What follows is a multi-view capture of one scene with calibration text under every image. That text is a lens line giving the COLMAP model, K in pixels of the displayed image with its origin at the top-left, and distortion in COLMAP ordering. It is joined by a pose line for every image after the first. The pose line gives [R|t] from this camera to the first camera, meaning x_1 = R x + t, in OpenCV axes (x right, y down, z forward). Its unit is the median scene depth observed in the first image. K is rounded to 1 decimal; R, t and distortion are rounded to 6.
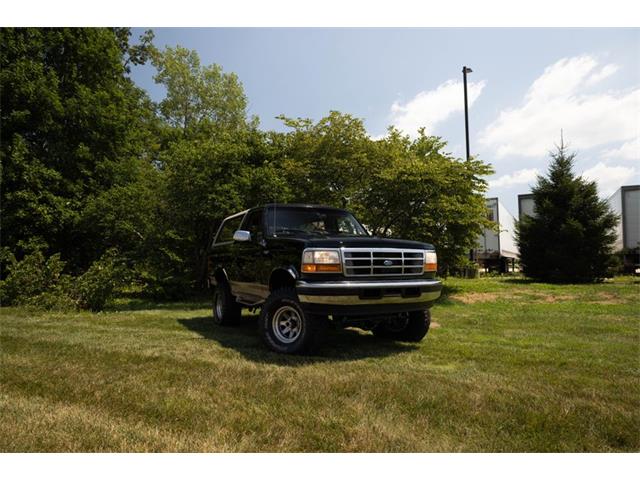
lens RADIAL K [[417.4, 0, 317.1], [0, 417.4, 244.0], [0, 0, 1]] dist [0.001489, 0.010785]
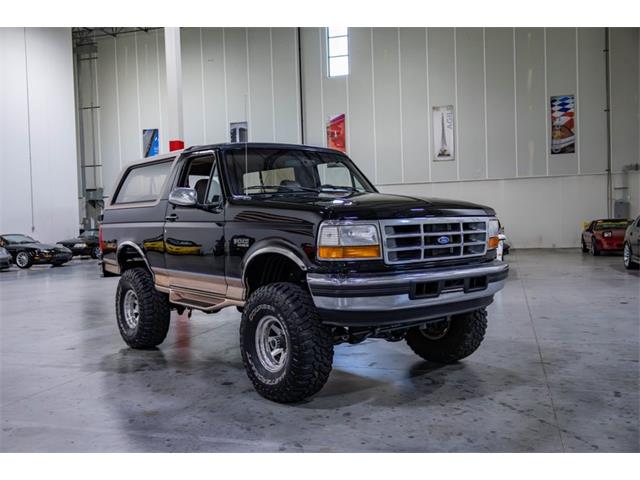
lens RADIAL K [[599.1, 0, 314.4], [0, 599.1, 242.2], [0, 0, 1]] dist [0.028373, 0.000000]
pose [[0.984148, -0.025637, 0.175488, -0.148363], [0.011203, 0.996507, 0.082752, -0.024028], [-0.176997, -0.079474, 0.980997, 0.101380]]
